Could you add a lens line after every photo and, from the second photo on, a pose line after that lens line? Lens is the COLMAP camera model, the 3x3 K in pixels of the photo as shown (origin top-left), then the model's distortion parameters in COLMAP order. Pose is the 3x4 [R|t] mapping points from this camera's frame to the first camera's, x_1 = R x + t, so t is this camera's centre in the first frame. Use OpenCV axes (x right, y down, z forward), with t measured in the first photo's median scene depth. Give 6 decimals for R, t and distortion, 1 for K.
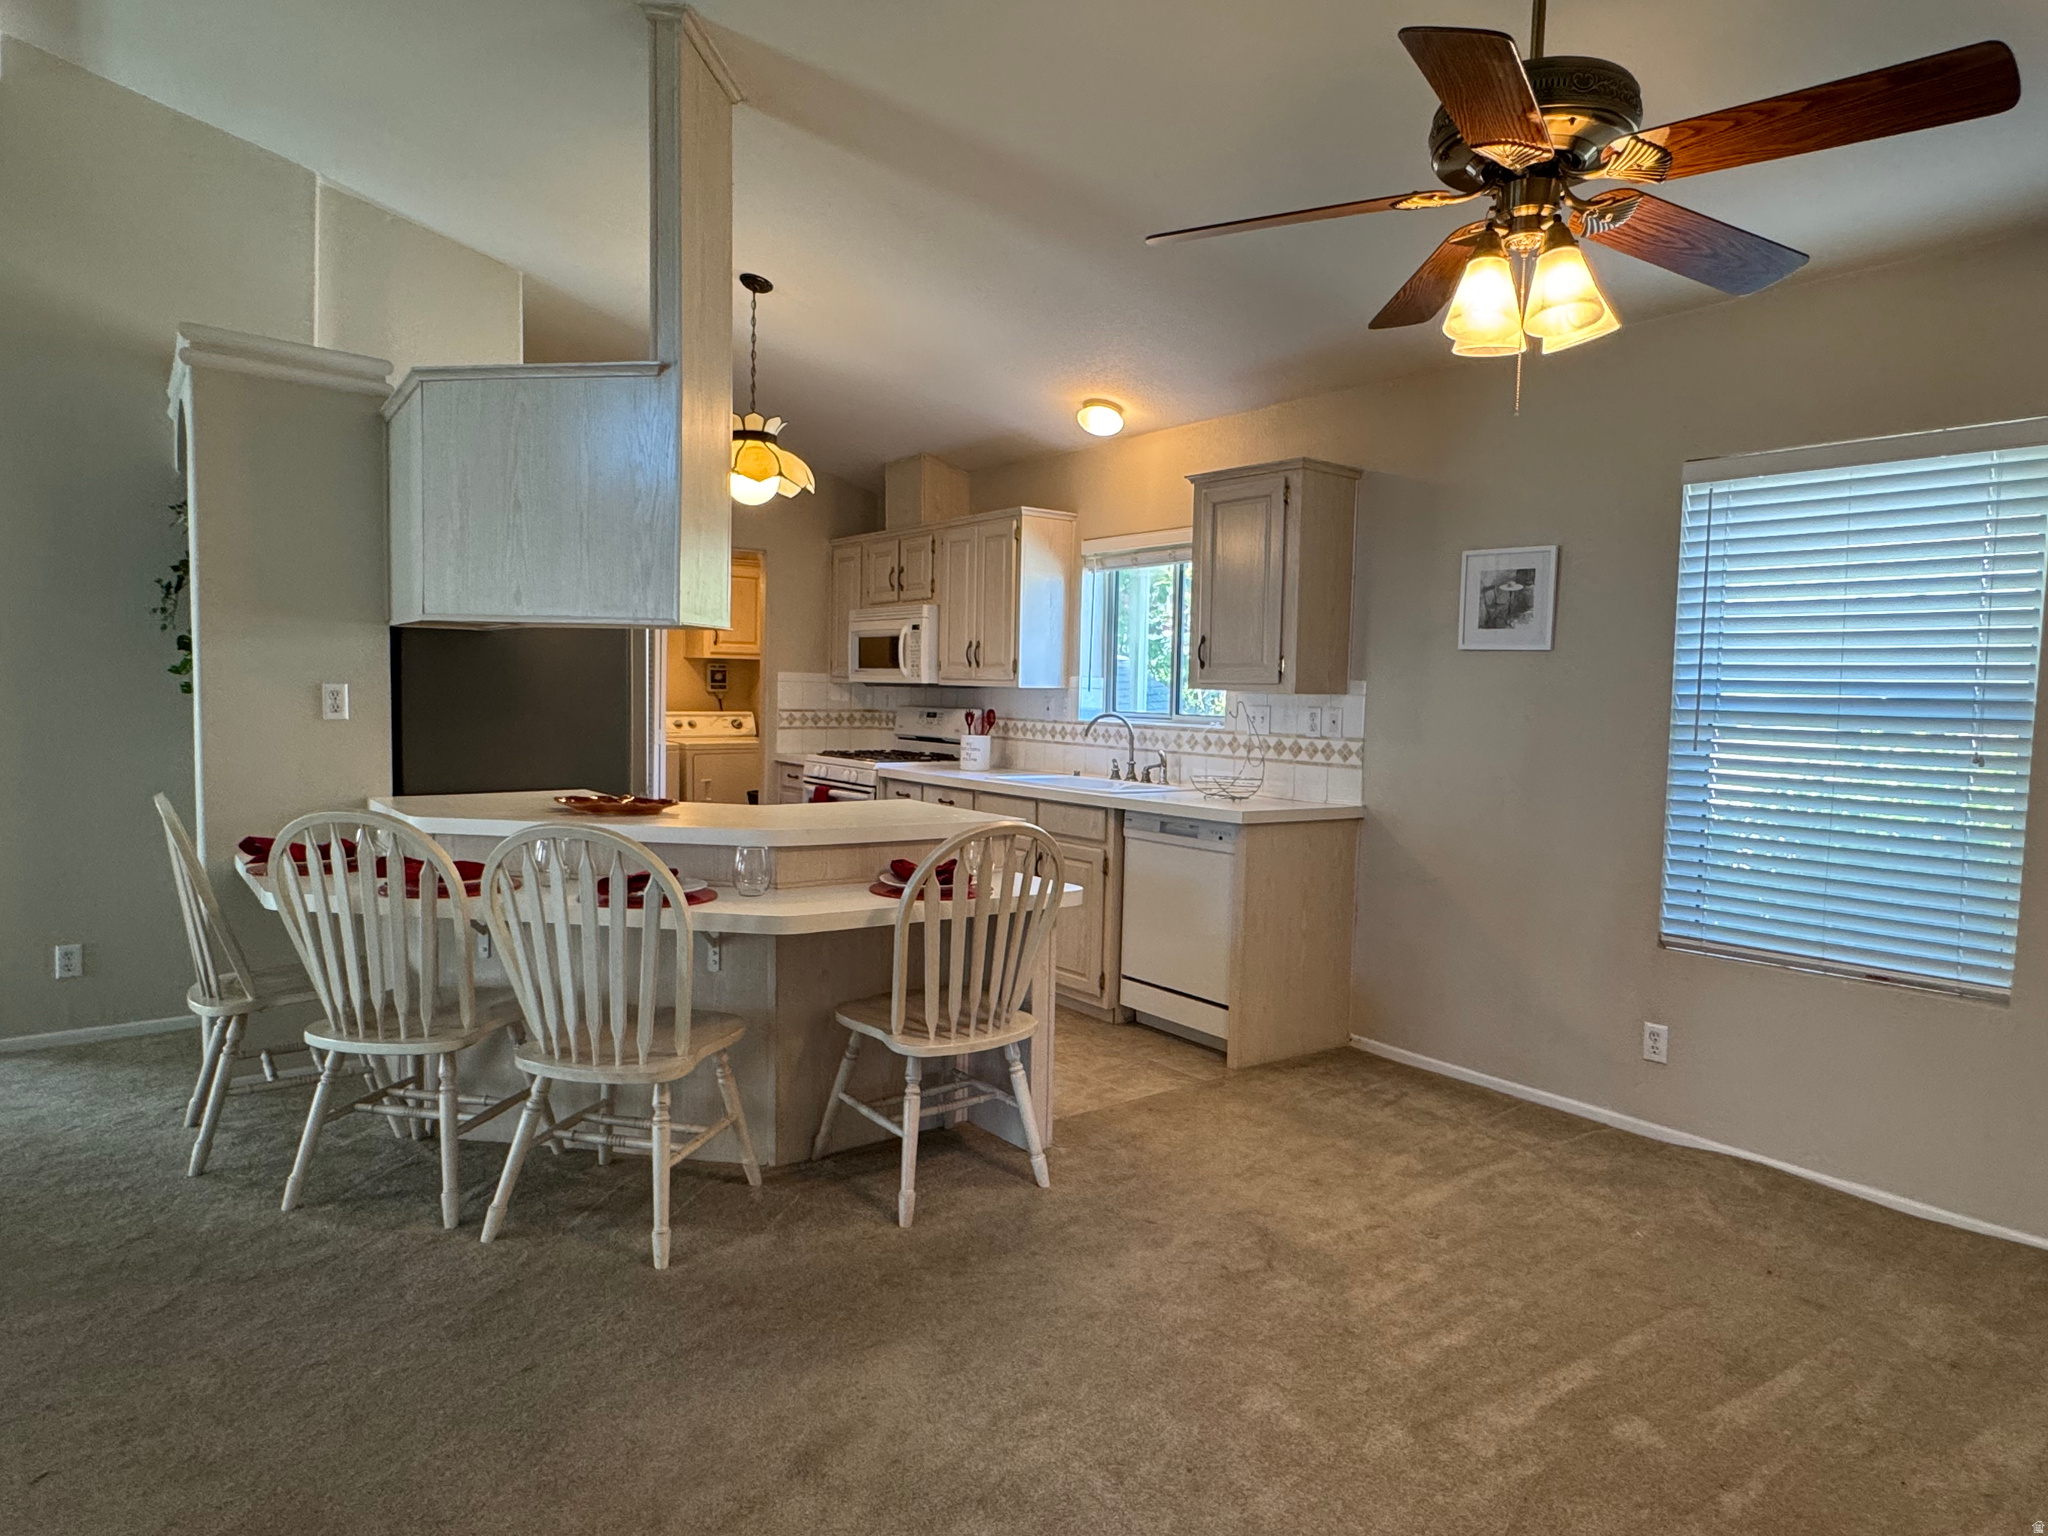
lens RADIAL K [[1165.5, 0, 1024.0], [0, 1165.5, 768.0], [0, 0, 1]] dist [-0.012540, 0.001859]
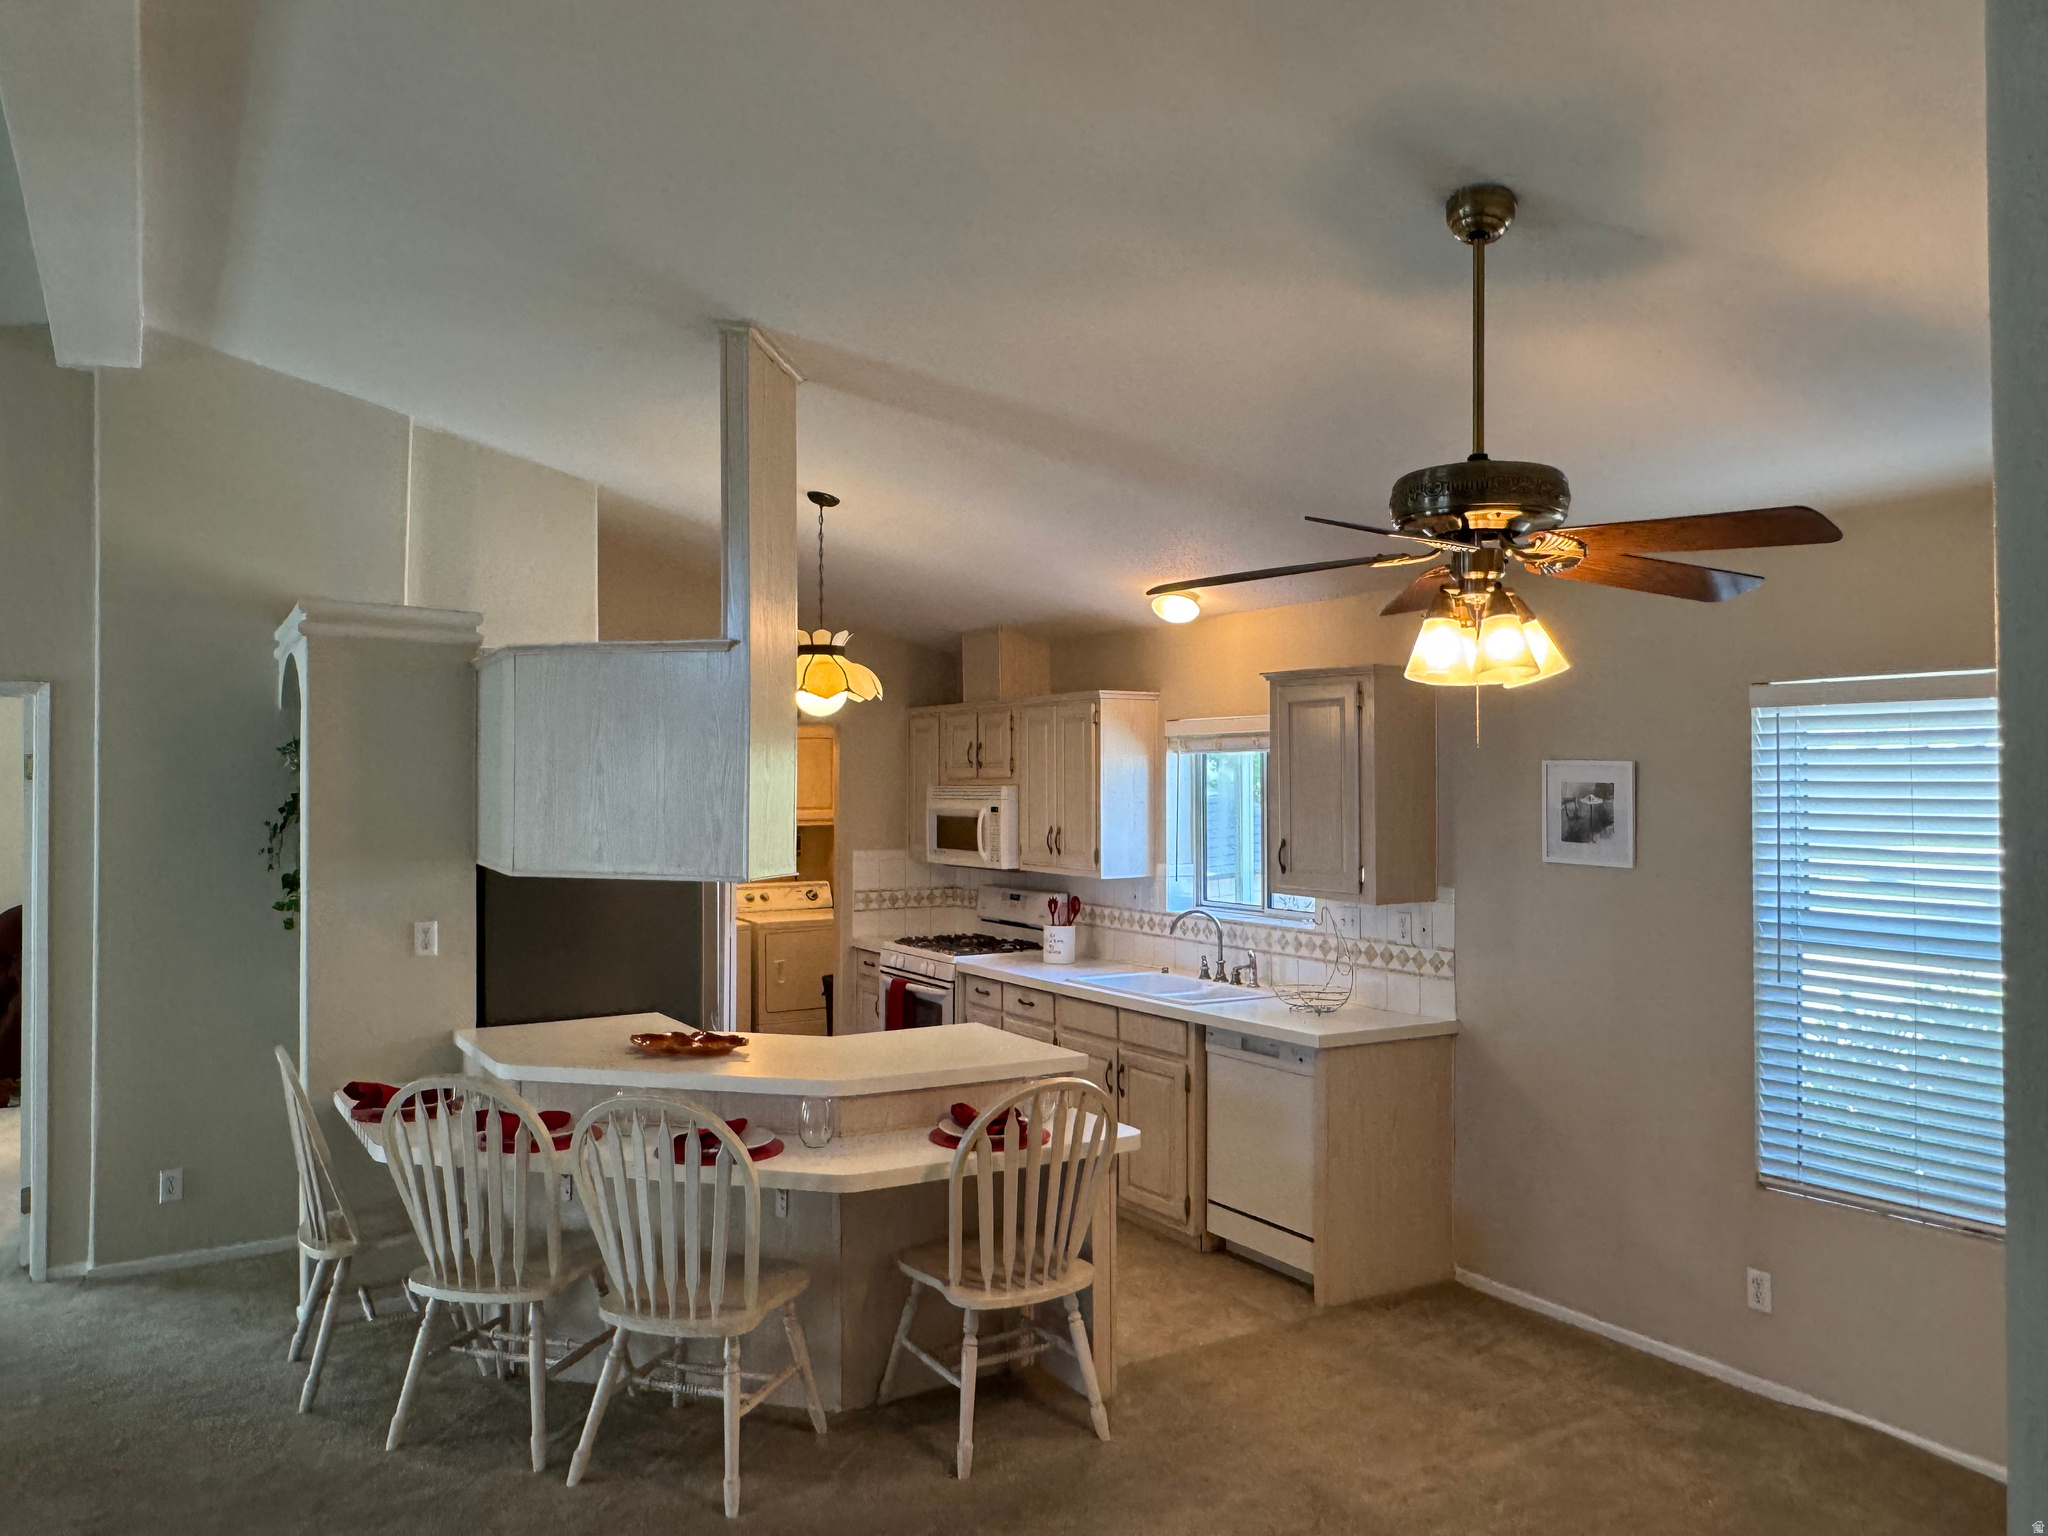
lens RADIAL K [[1403.2, 0, 1024.0], [0, 1403.2, 768.0], [0, 0, 1]] dist [-0.011156, -0.000251]
pose [[0.995128, -0.023957, -0.095638, 0.068296], [0.016284, 0.996644, -0.080216, -0.106092], [0.097239, 0.078268, 0.992179, -0.218919]]
